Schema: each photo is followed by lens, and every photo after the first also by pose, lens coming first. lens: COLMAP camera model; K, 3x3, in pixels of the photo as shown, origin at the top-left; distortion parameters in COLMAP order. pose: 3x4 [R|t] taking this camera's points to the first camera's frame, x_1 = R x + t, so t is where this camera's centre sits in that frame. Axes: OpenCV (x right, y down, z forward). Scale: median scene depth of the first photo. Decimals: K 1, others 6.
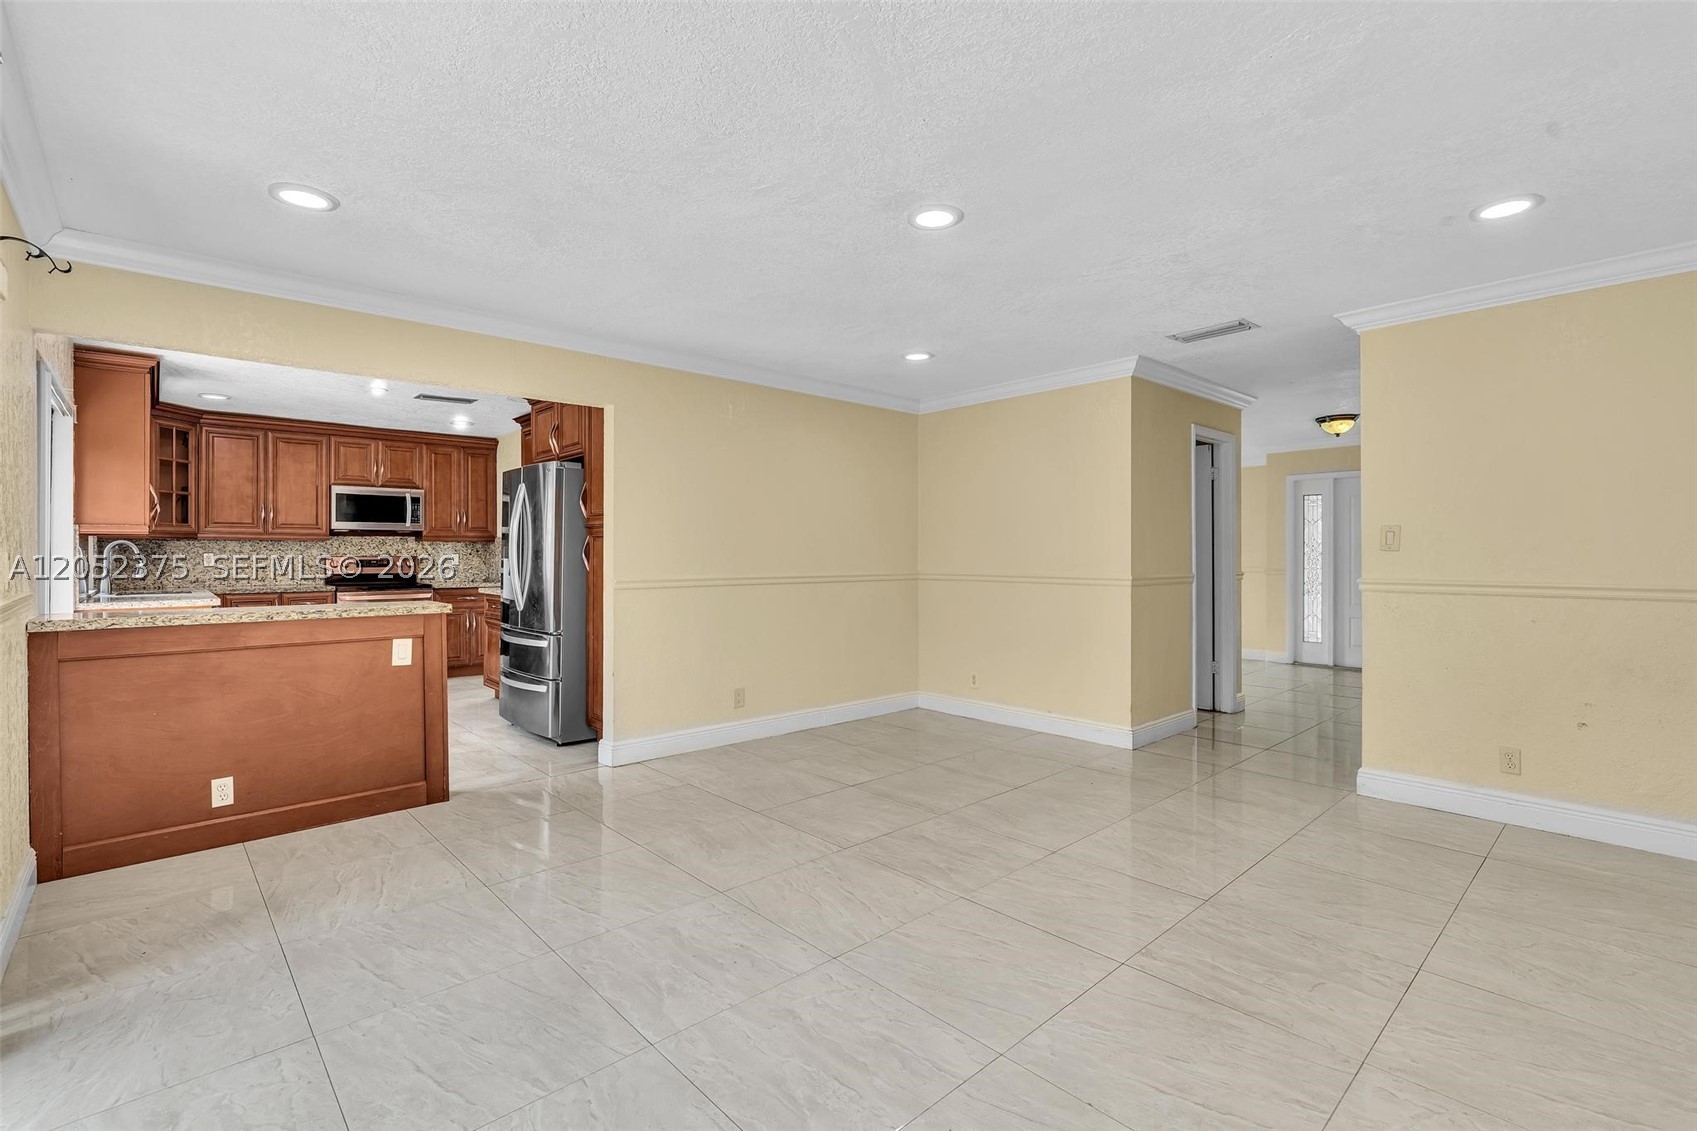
lens RADIAL K [[761.4, 0, 843.2], [0, 761.4, 547.2], [0, 0, 1]] dist [-0.004592, 0.000787]
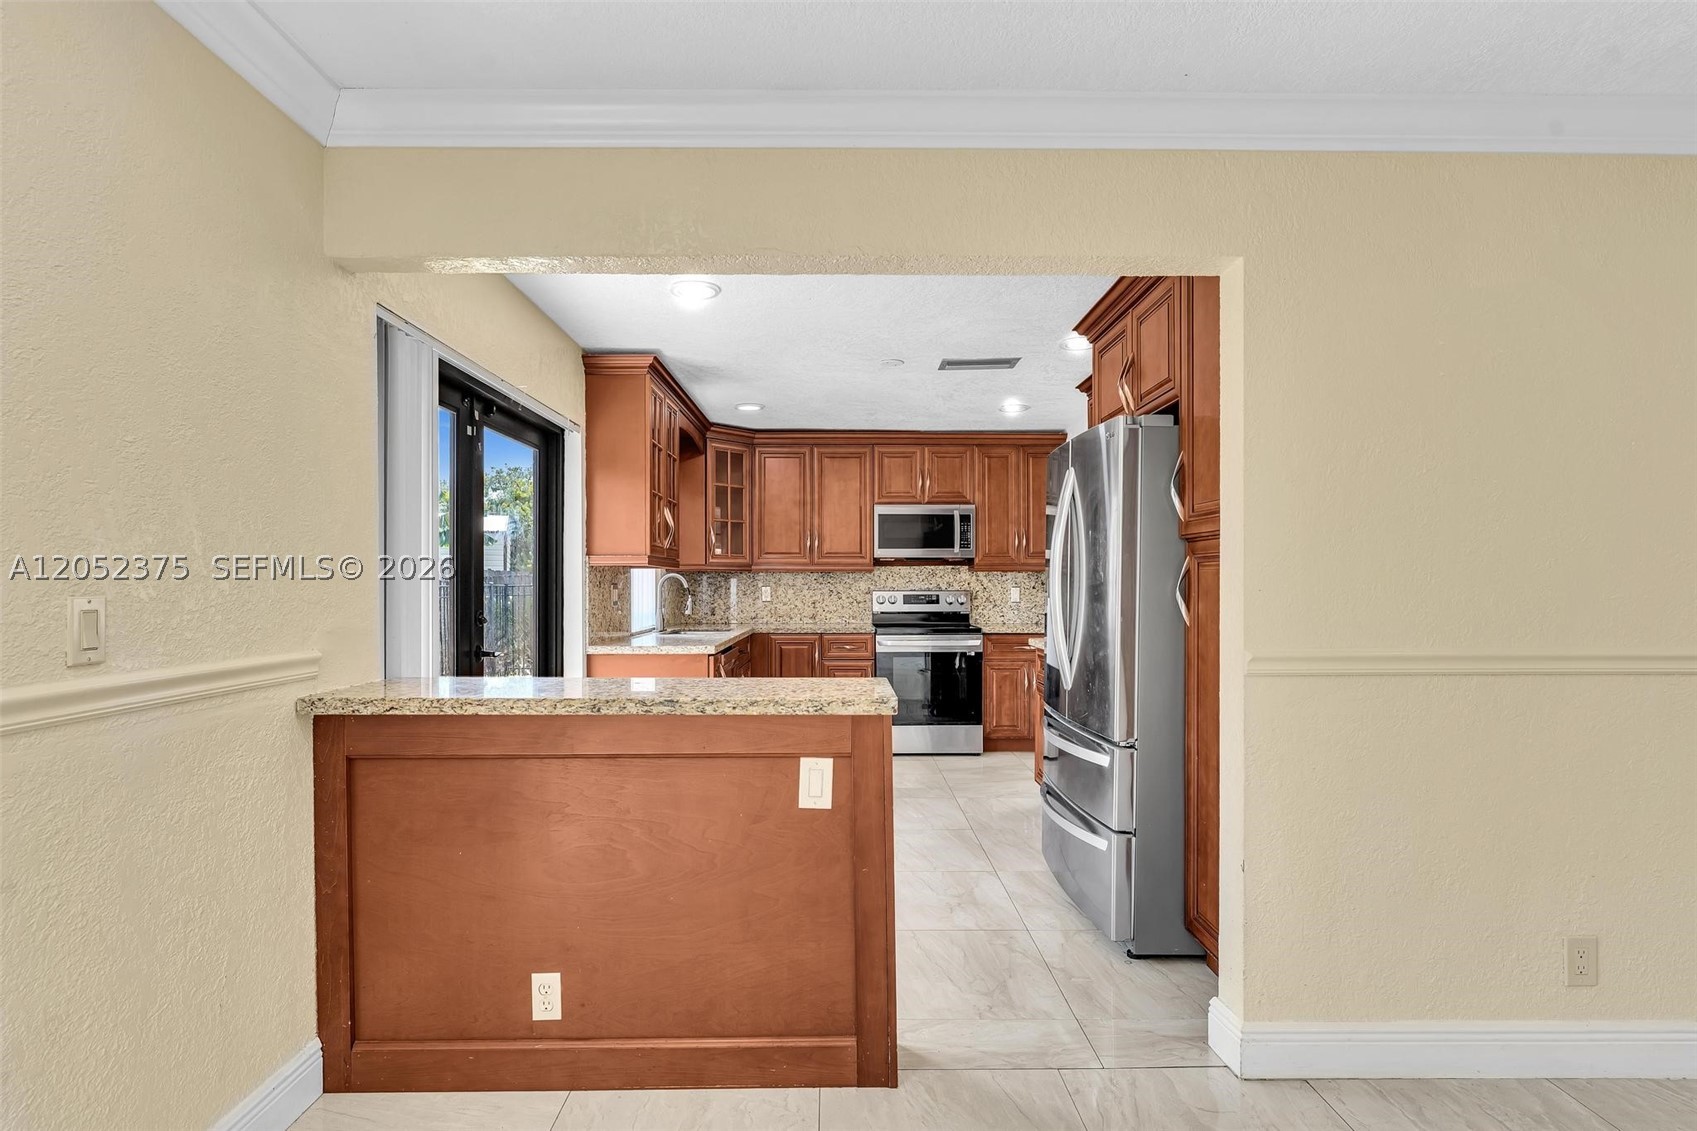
lens RADIAL K [[821.4, 0, 845.7], [0, 821.4, 585.1], [0, 0, 1]] dist [-0.002112, 0.000236]
pose [[0.744918, 0.000980, -0.667155, -0.102829], [0.005473, 0.999956, 0.007580, -0.001062], [0.667134, -0.009298, 0.744880, 0.323321]]
